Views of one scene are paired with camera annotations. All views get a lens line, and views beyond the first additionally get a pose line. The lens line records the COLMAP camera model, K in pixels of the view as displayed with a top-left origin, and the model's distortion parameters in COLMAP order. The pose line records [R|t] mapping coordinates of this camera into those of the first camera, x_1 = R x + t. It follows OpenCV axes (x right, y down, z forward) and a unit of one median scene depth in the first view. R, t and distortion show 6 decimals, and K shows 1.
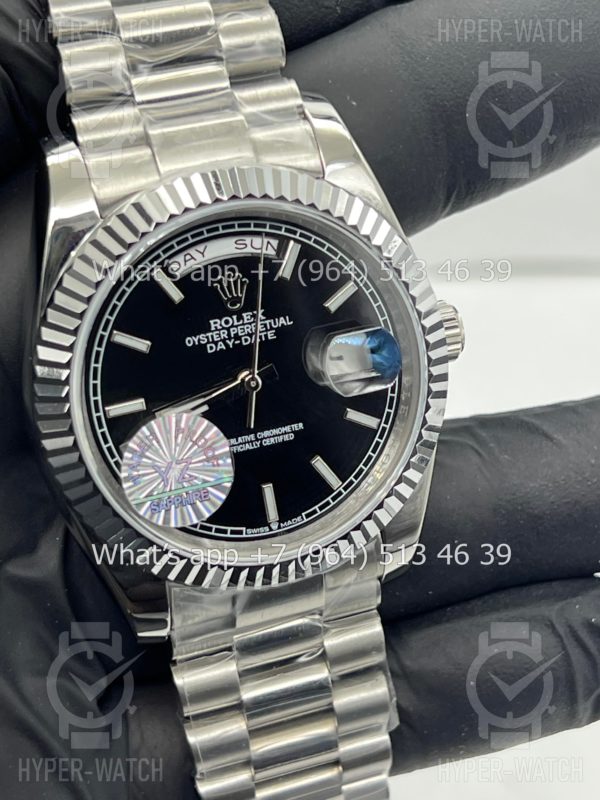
lens RADIAL K [[1801.2, 0, 300.0], [0, 1801.2, 398.2], [0, 0, 1]] dist [-0.010005, 0.000000]
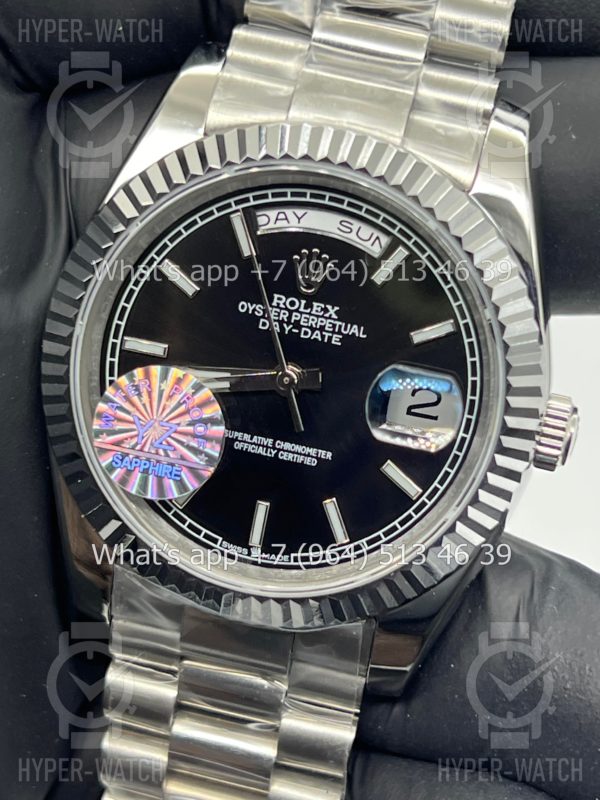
lens RADIAL K [[1801.2, 0, 299.6], [0, 1801.2, 401.4], [0, 0, 1]] dist [-0.010005, 0.000000]
pose [[0.846282, 0.385518, -0.367673, 0.291513], [-0.419005, 0.907898, -0.012472, 0.008883], [0.329001, 0.164612, 0.929872, 0.216604]]
